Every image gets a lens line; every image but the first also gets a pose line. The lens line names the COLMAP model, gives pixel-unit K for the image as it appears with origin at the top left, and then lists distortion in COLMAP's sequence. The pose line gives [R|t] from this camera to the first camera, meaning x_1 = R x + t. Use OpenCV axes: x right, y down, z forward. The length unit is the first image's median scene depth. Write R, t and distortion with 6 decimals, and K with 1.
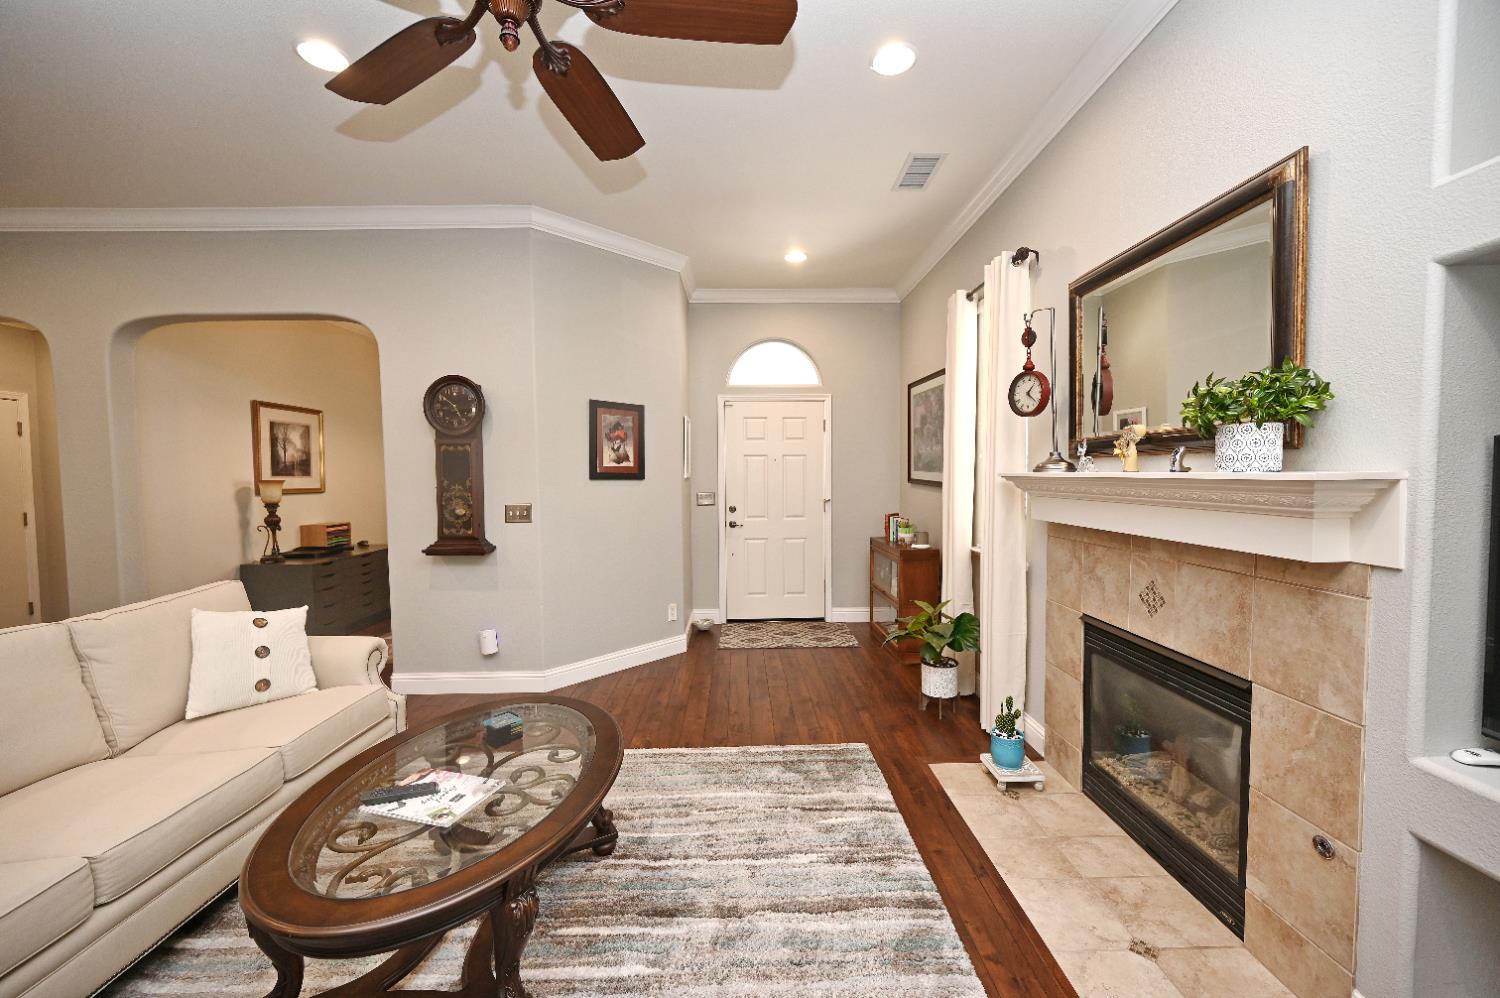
lens RADIAL K [[589.7, 0, 749.9], [0, 589.7, 497.8], [0, 0, 1]] dist [-0.000646, 0.000402]
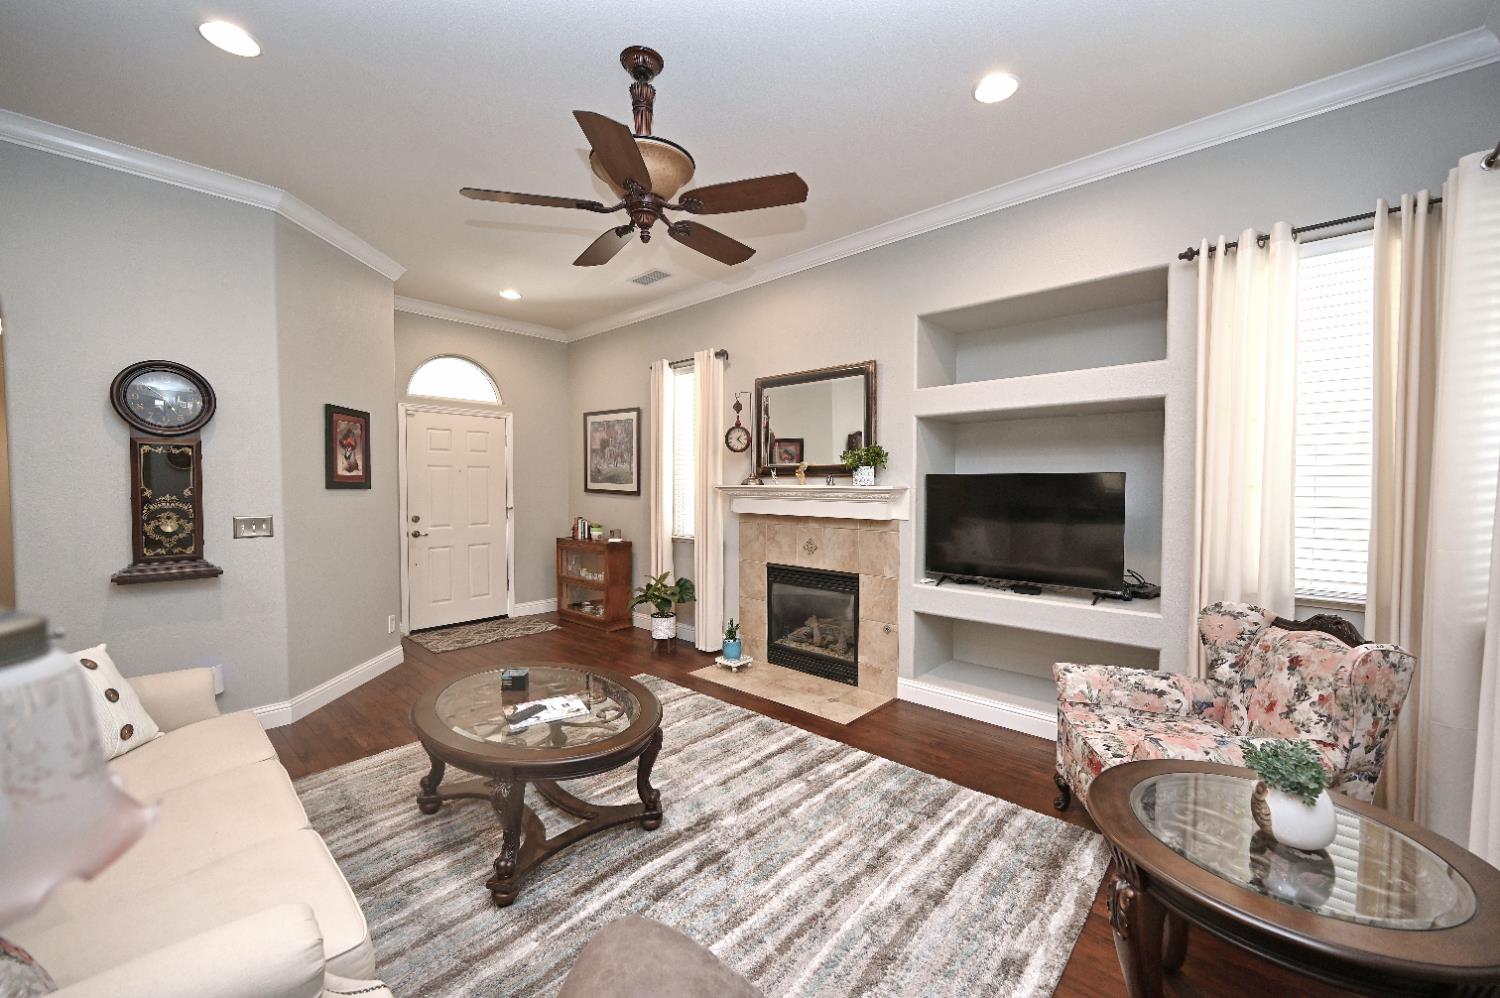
lens RADIAL K [[589.7, 0, 759.2], [0, 589.7, 499.4], [0, 0, 1]] dist [-0.000646, 0.000402]
pose [[0.683980, -0.011216, 0.729415, -0.743242], [0.022897, 0.999719, -0.006099, 0.010984], [-0.729141, 0.020873, 0.684045, -0.218409]]
